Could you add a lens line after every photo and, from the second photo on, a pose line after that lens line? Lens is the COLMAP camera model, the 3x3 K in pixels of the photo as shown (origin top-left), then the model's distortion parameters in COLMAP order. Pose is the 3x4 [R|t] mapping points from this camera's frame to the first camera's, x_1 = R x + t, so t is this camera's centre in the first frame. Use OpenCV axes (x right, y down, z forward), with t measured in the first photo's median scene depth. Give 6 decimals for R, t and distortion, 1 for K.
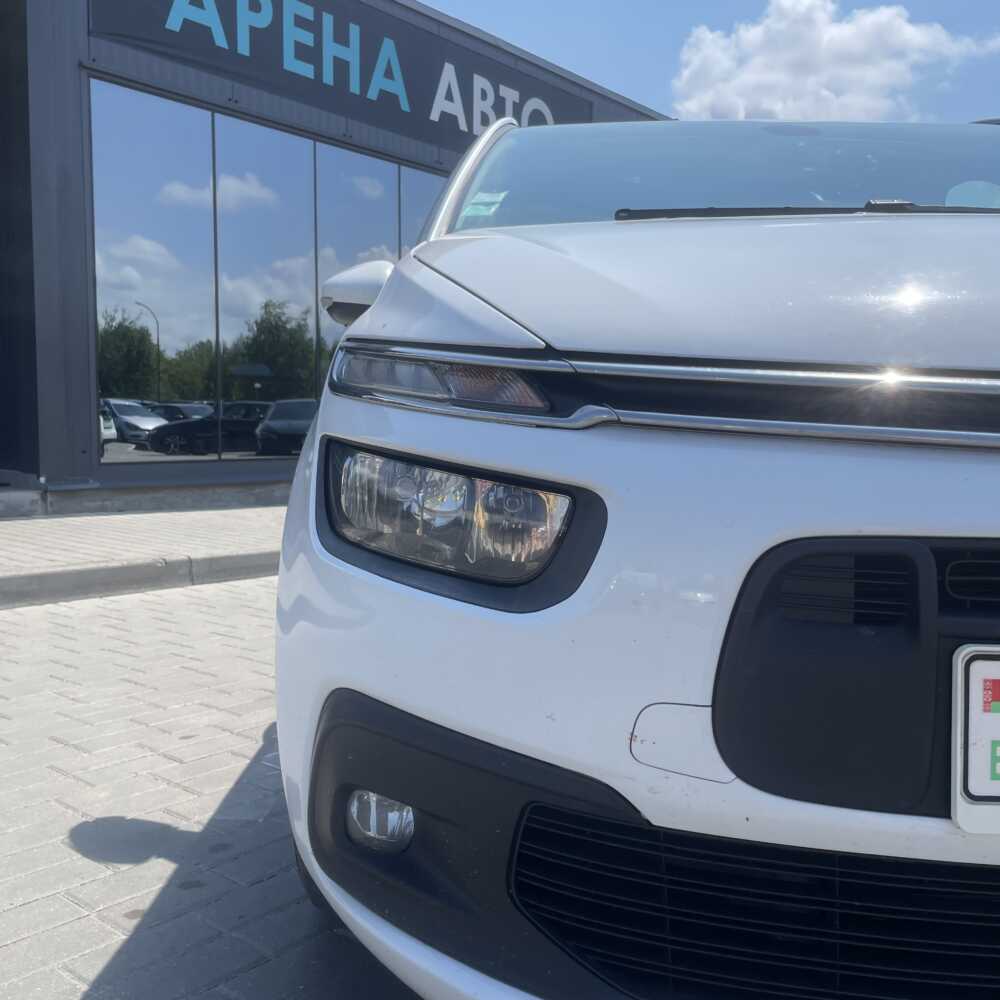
lens RADIAL K [[1016.2, 0, 493.5], [0, 1016.2, 482.3], [0, 0, 1]] dist [0.108694, -0.155552]
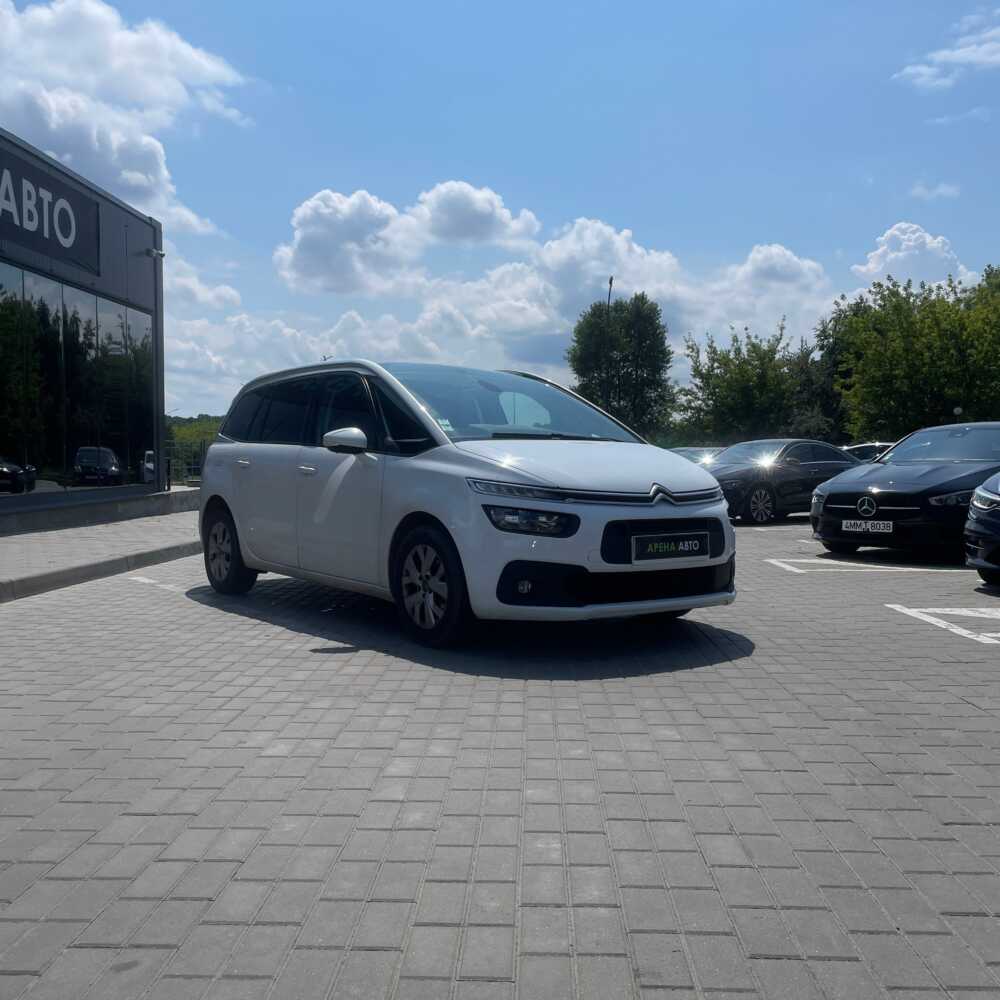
lens RADIAL K [[1023.9, 0, 504.2], [0, 1023.9, 484.3], [0, 0, 1]] dist [0.018631, -0.016718]
pose [[0.789647, -0.018057, 0.613296, -0.372976], [0.032258, 0.999406, -0.012108, -0.010491], [-0.612713, 0.029345, 0.789760, -0.325353]]
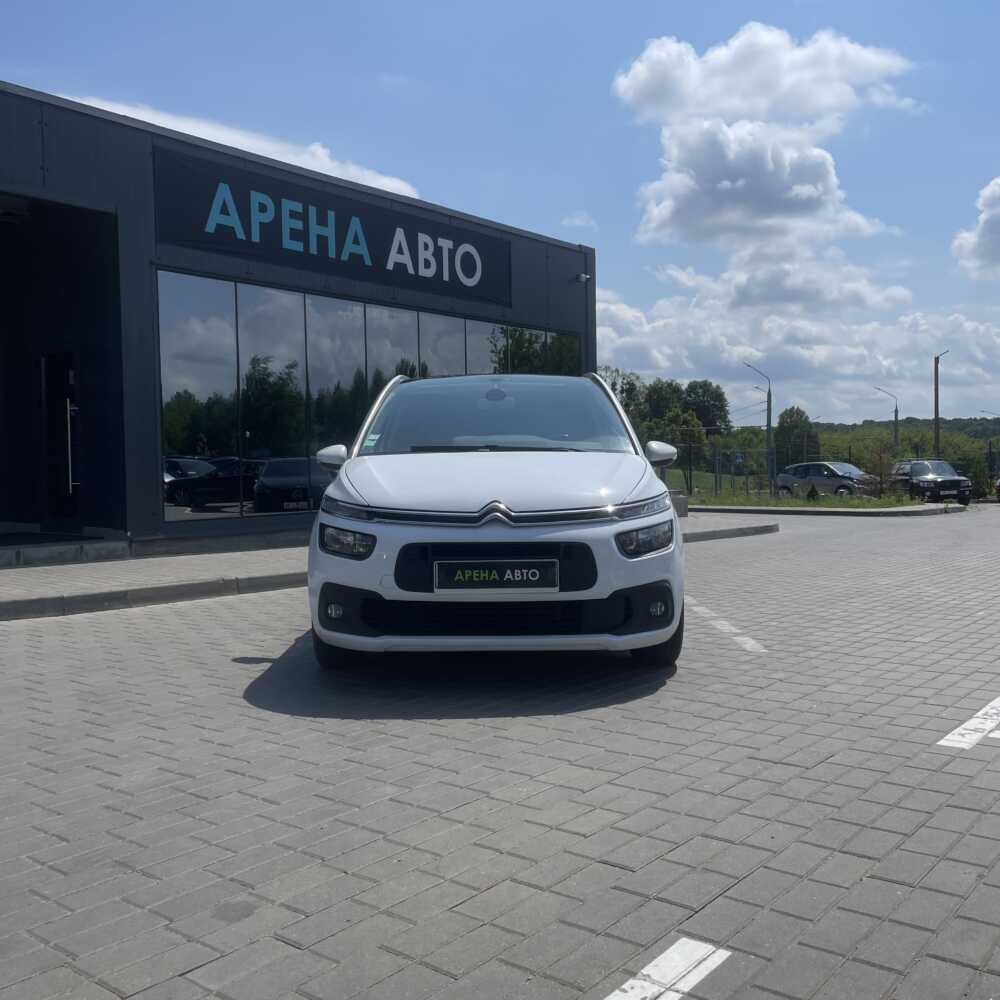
lens RADIAL K [[1016.2, 0, 493.5], [0, 1016.2, 482.3], [0, 0, 1]] dist [0.108694, -0.155552]
pose [[0.999650, -0.022559, 0.013807, 0.065359], [0.023094, 0.998938, -0.039872, -0.004543], [-0.012893, 0.040177, 0.999109, -0.427614]]
